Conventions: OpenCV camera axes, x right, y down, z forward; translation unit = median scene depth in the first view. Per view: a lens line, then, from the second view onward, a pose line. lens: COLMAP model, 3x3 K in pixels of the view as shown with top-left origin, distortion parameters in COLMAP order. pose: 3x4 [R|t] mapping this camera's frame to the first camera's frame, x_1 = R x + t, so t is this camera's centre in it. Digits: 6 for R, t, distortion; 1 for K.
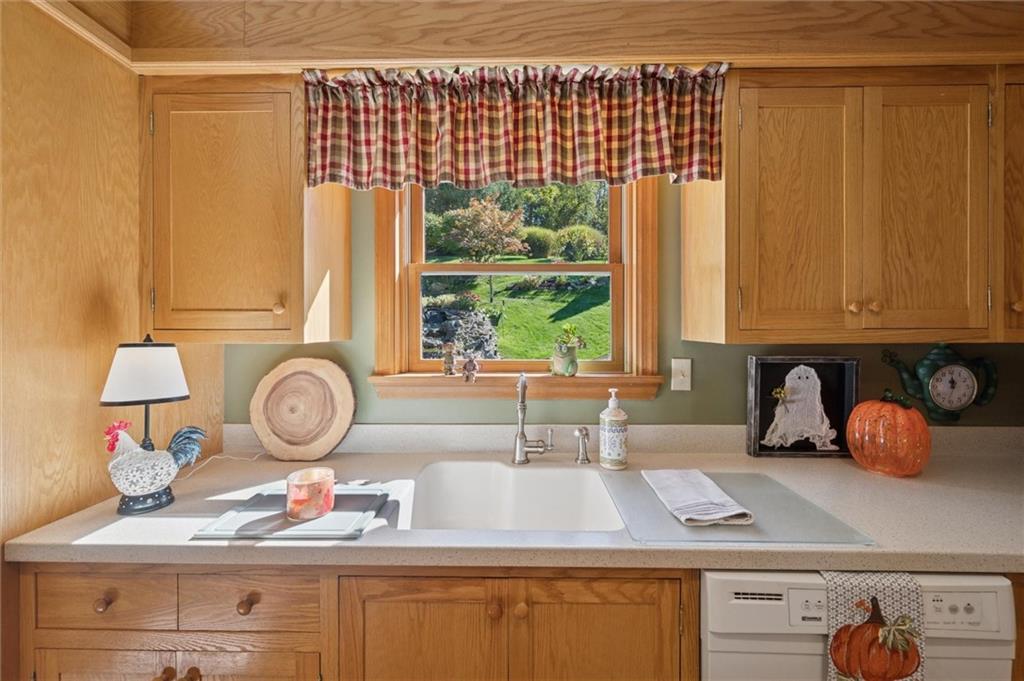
lens RADIAL K [[406.1, 0, 513.8], [0, 406.1, 330.3], [0, 0, 1]] dist [0.000209, 0.000038]
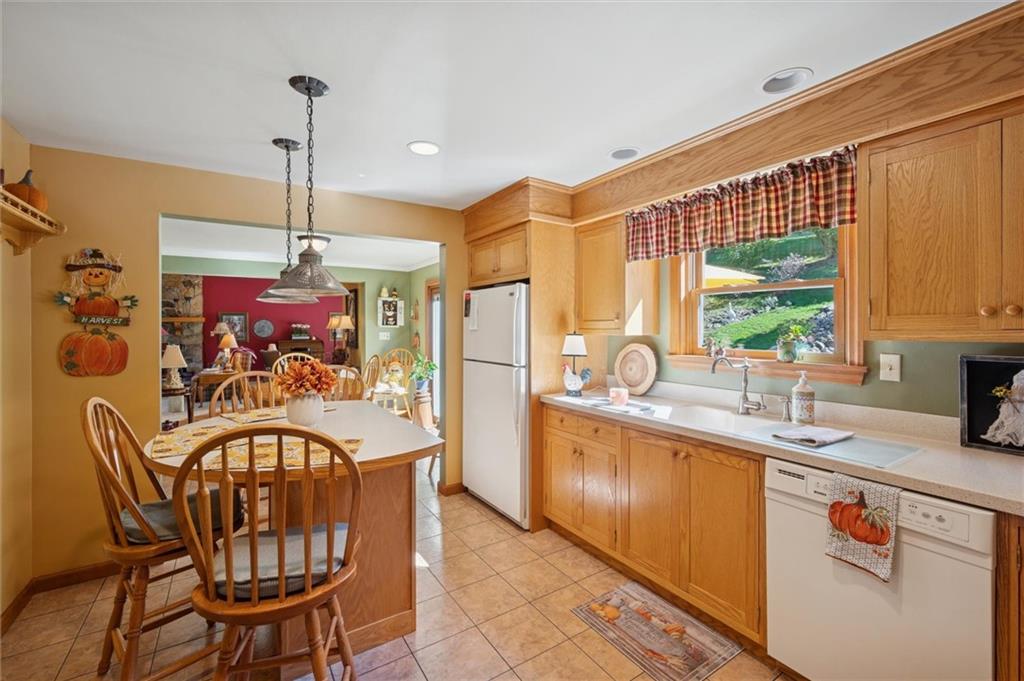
lens RADIAL K [[431.7, 0, 516.8], [0, 431.7, 326.3], [0, 0, 1]] dist [0.000909, 0.000101]
pose [[0.569393, -0.001988, -0.822063, 1.077410], [-0.005313, 0.999967, -0.006098, 0.001769], [0.822048, 0.007839, 0.569364, -0.817804]]
